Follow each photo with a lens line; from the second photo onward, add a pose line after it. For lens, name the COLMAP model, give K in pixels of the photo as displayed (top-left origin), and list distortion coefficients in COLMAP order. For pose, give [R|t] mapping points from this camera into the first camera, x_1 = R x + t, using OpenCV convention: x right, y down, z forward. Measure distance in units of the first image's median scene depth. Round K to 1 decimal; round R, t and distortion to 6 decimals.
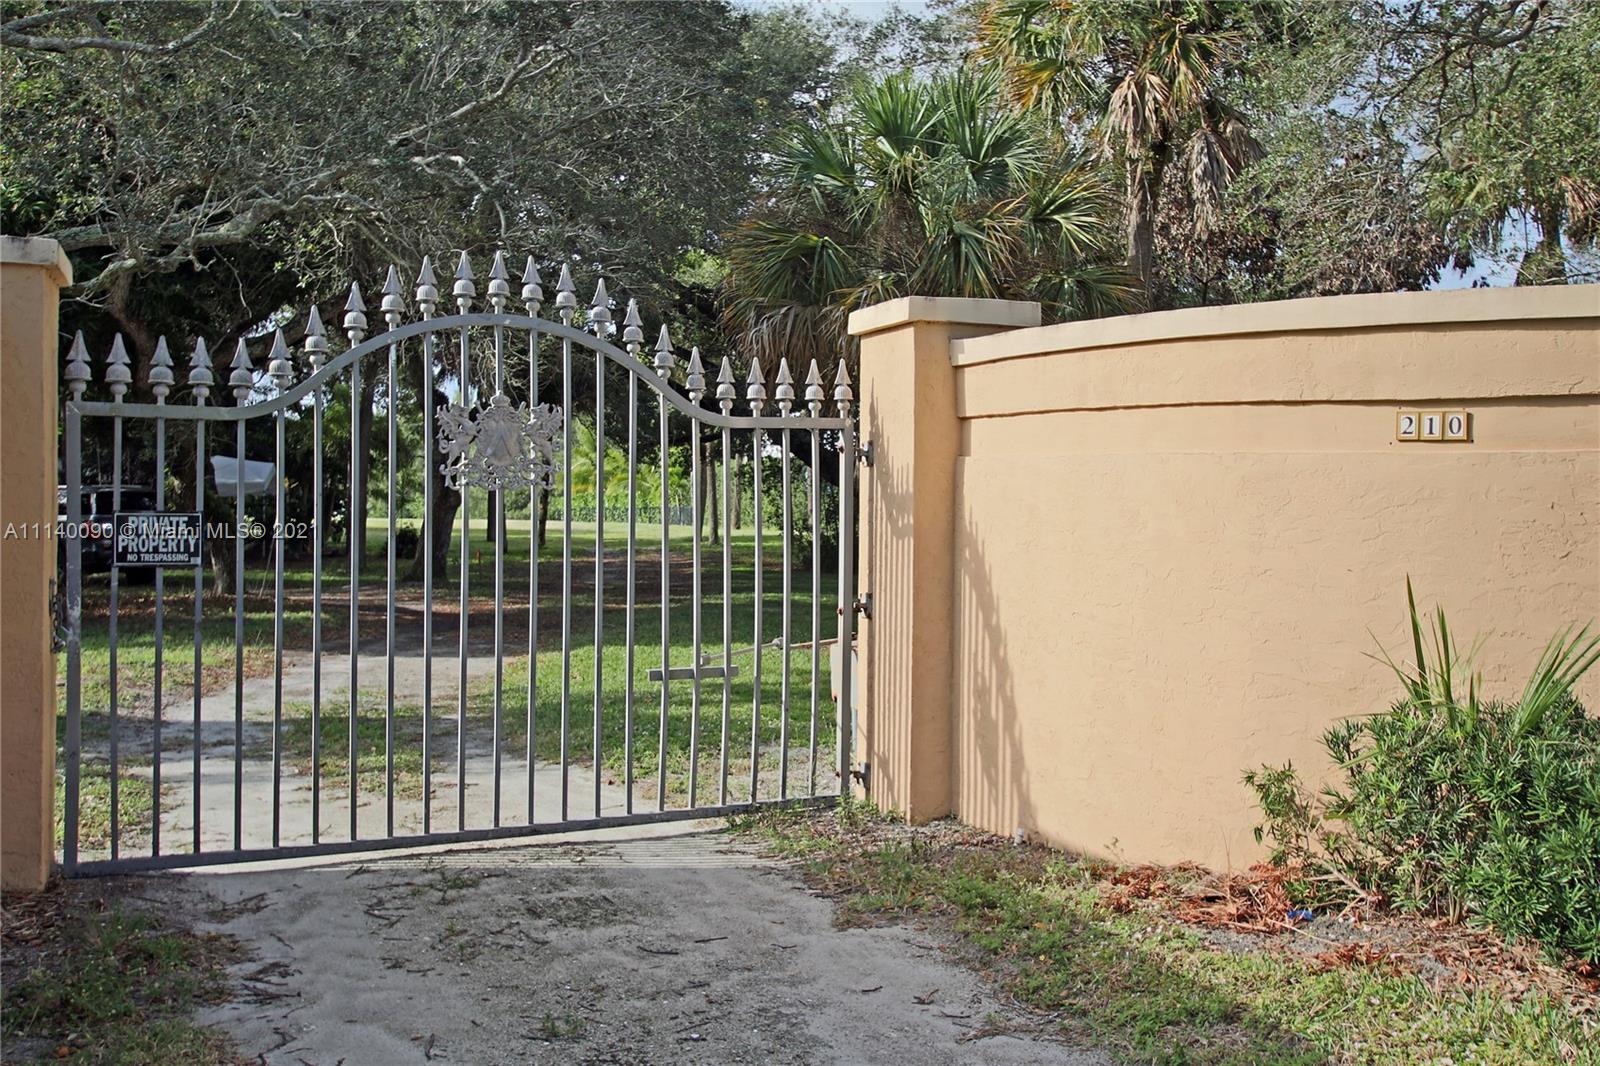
lens RADIAL K [[1441.5, 0, 800.0], [0, 1441.5, 533.0], [0, 0, 1]] dist [-0.013627, 0.081064]
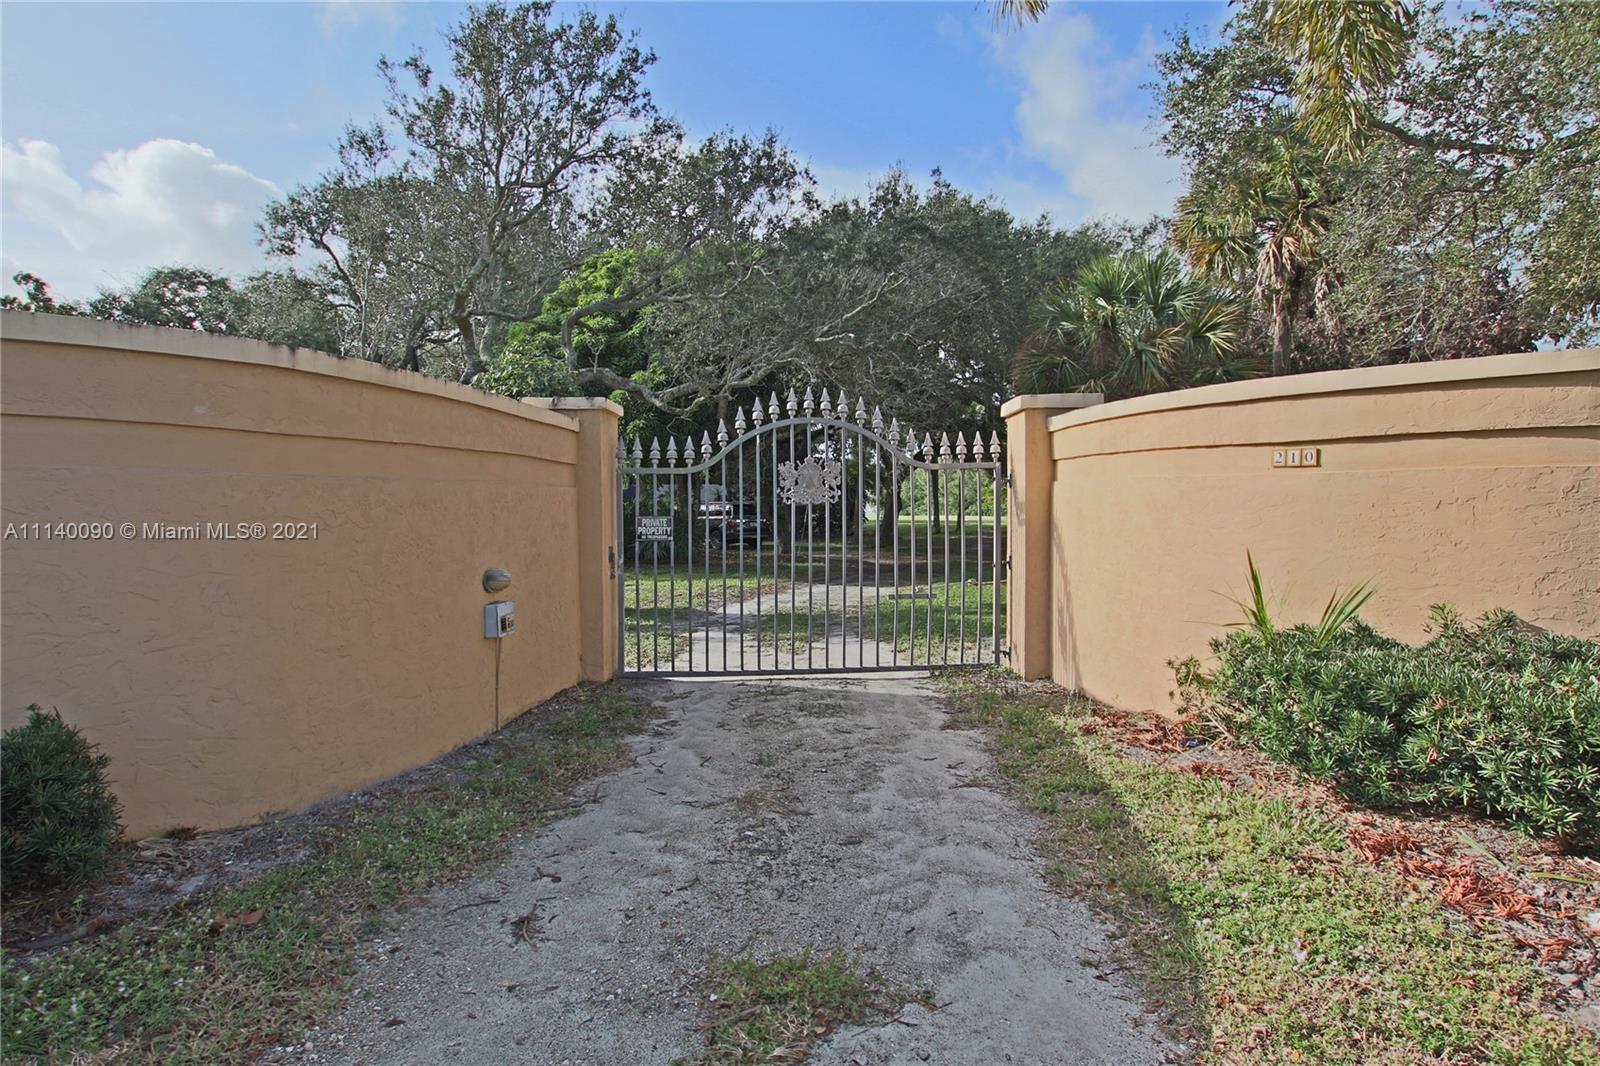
lens RADIAL K [[754.7, 0, 800.0], [0, 754.7, 533.0], [0, 0, 1]] dist [0.030735, 0.000251]
pose [[0.938748, -0.001571, -0.344601, 0.148248], [0.006150, 0.999907, 0.012196, -0.001489], [0.344549, -0.013568, 0.938670, -0.012021]]
